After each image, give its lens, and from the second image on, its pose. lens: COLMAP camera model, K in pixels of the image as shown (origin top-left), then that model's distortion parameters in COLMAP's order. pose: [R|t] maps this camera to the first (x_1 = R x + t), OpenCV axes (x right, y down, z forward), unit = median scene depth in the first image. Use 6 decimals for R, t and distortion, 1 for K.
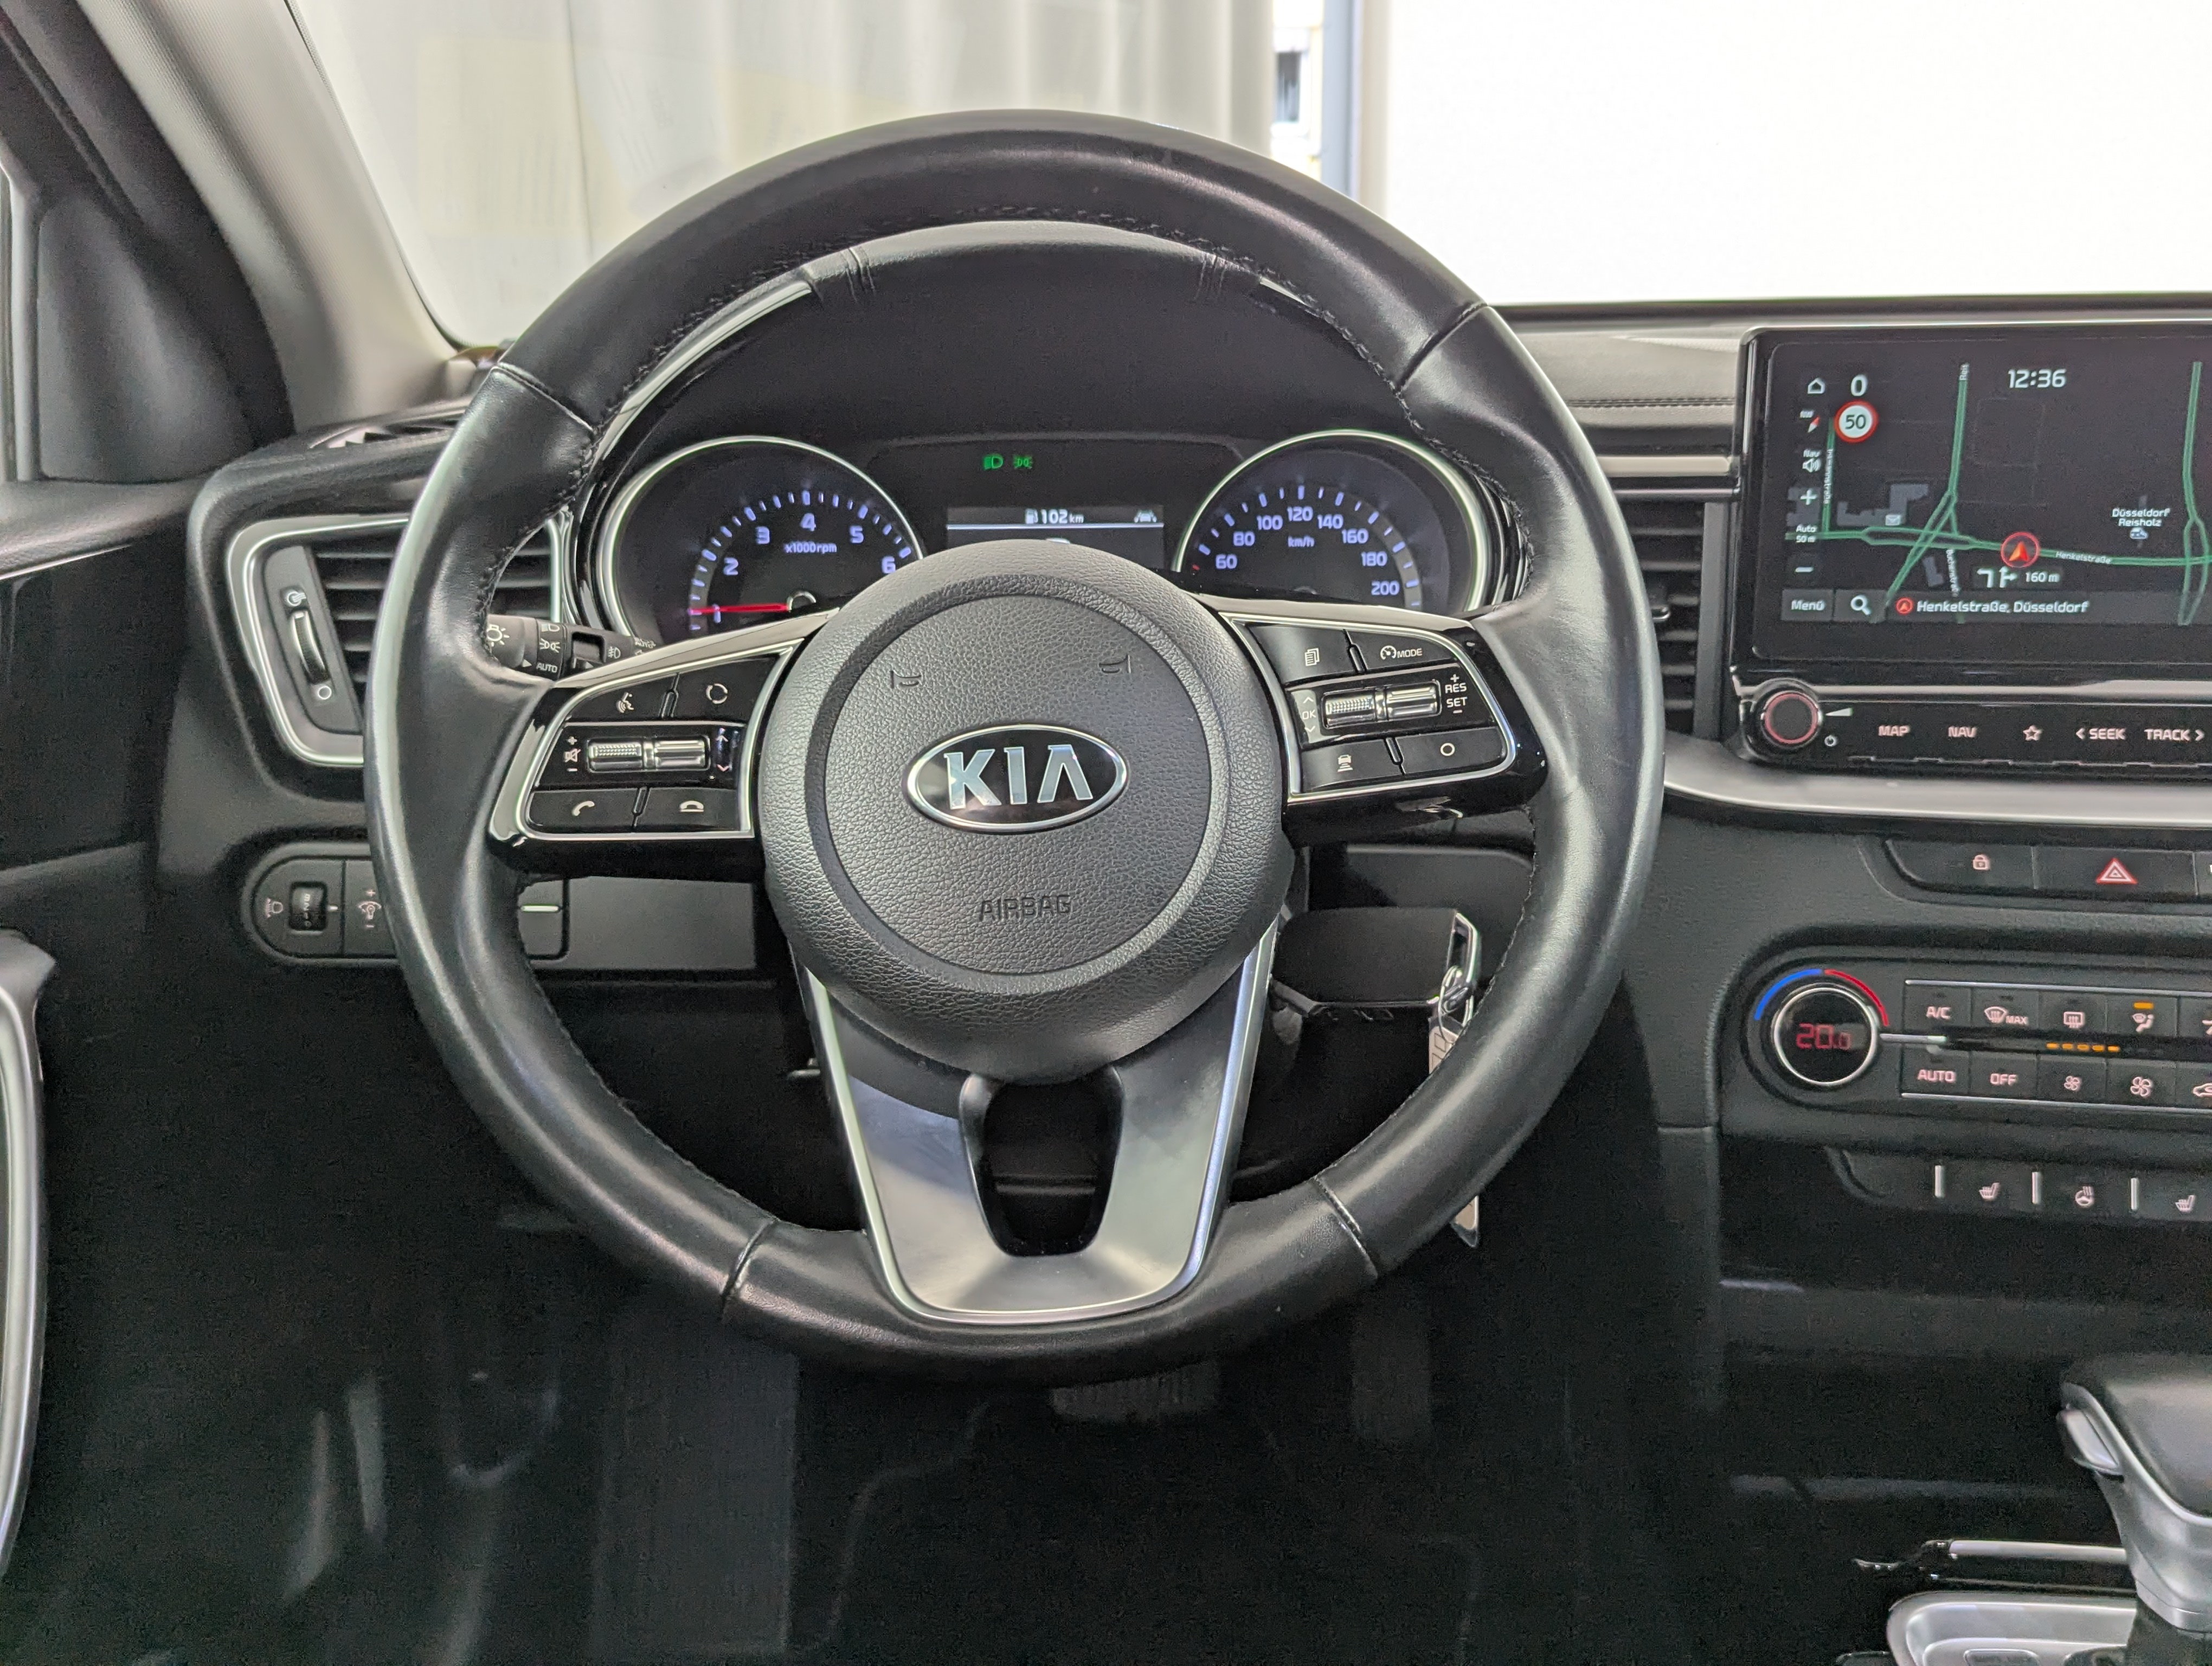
lens RADIAL K [[1958.4, 0, 1106.0], [0, 1958.4, 833.0], [0, 0, 1]] dist [0.006017, -0.003536]
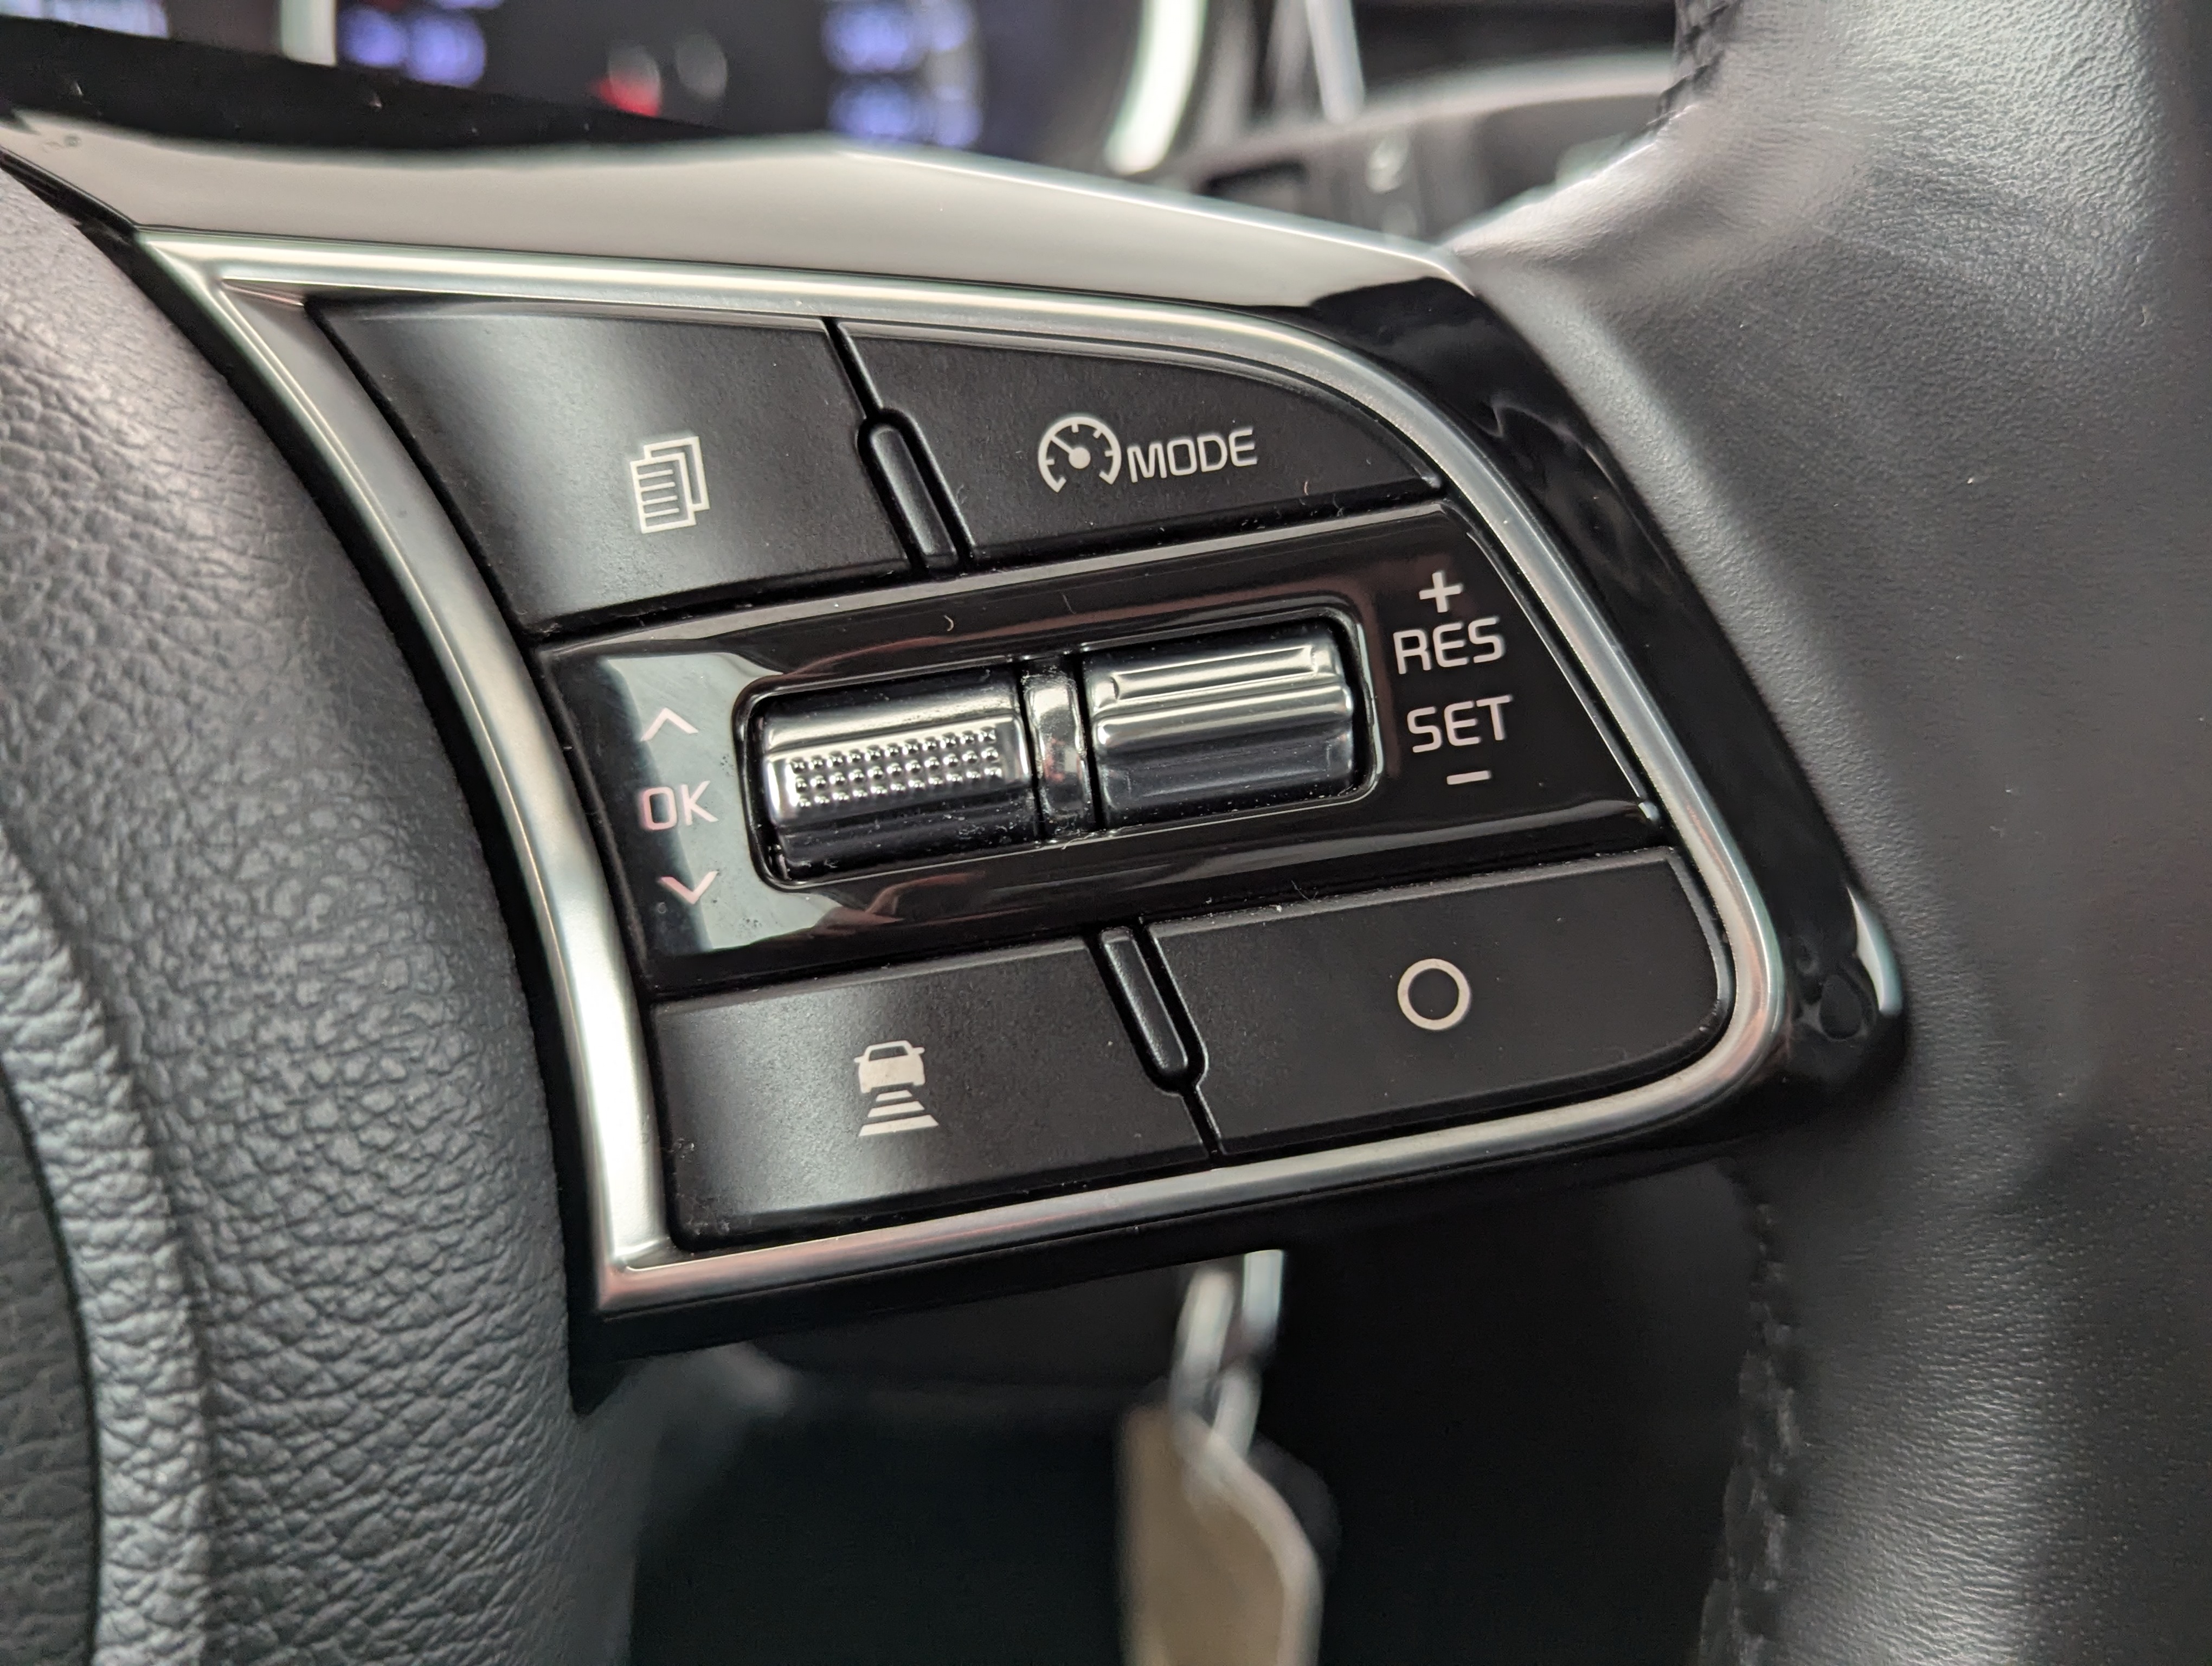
lens RADIAL K [[1925.2, 0, 1106.0], [0, 1925.2, 833.0], [0, 0, 1]] dist [0.036648, 0.006718]
pose [[0.966277, -0.100668, 0.237010, 0.077729], [0.044495, 0.971845, 0.231381, -0.078082], [-0.253630, -0.213033, 0.943551, 0.640883]]
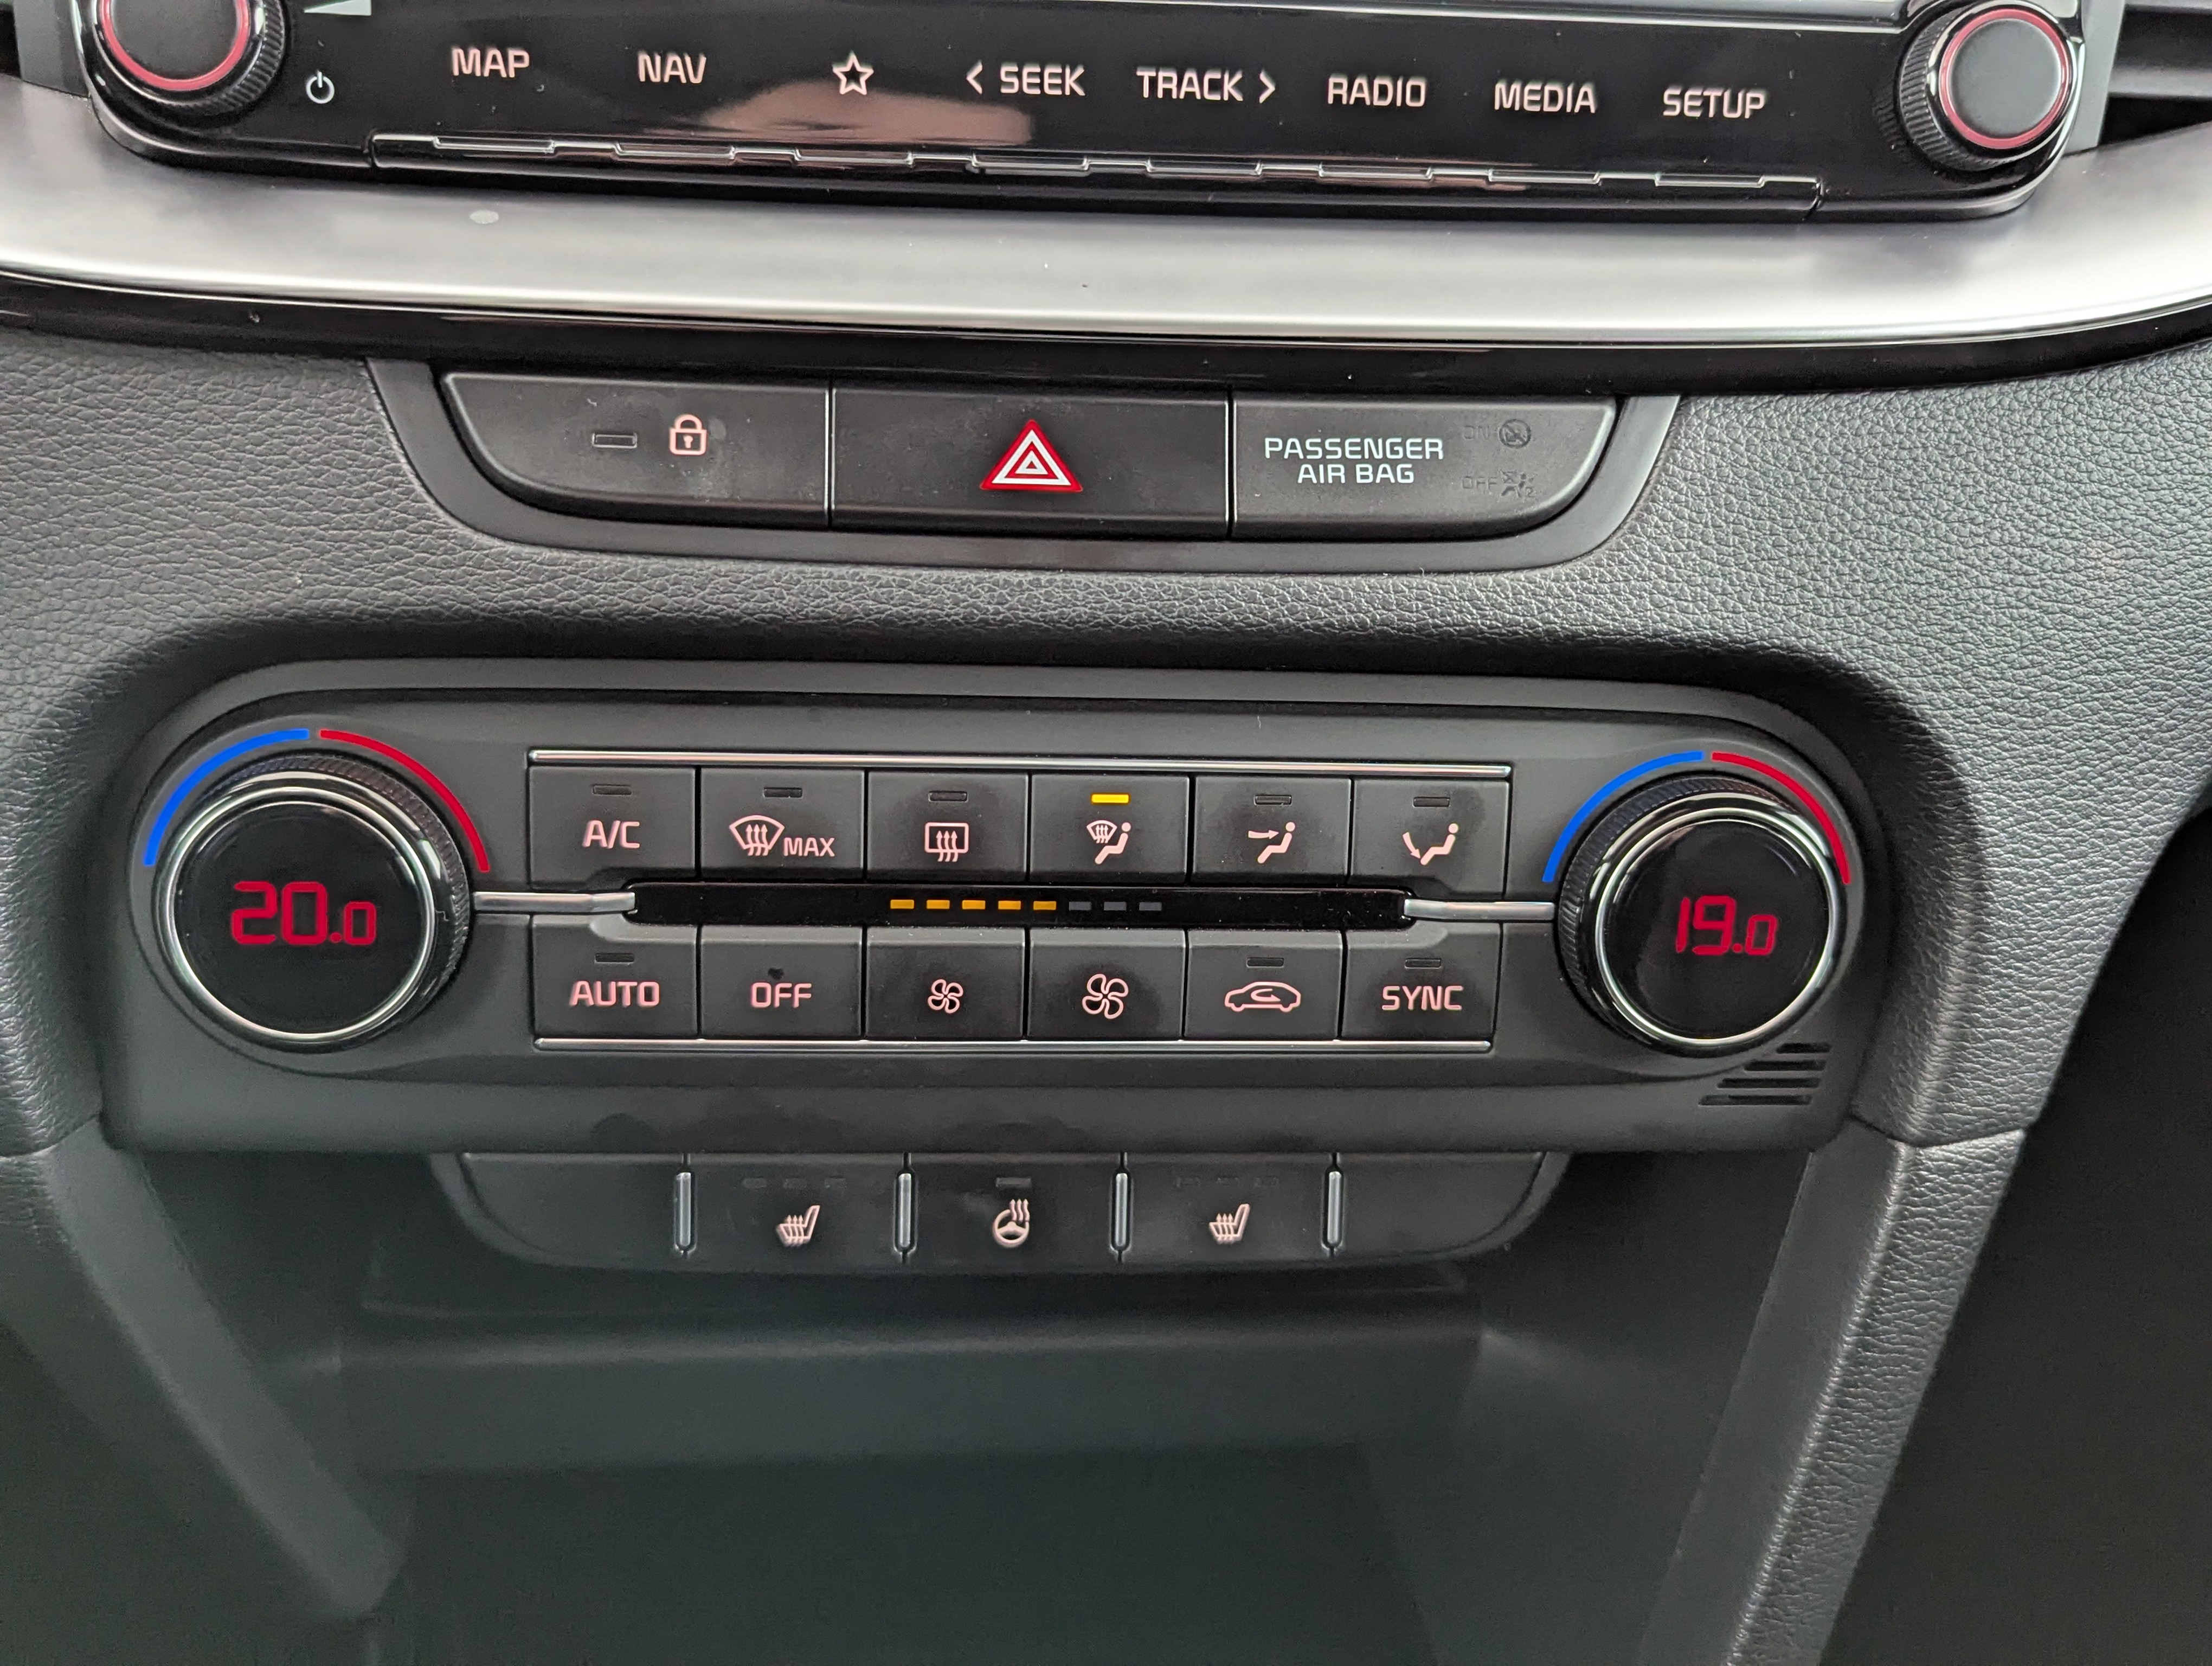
lens RADIAL K [[1925.2, 0, 1106.0], [0, 1925.2, 833.0], [0, 0, 1]] dist [0.036648, 0.006718]
pose [[0.974380, -0.054199, 0.218280, 0.437392], [0.004248, 0.974791, 0.223078, 0.007121], [-0.224868, -0.216435, 0.950047, 0.619704]]
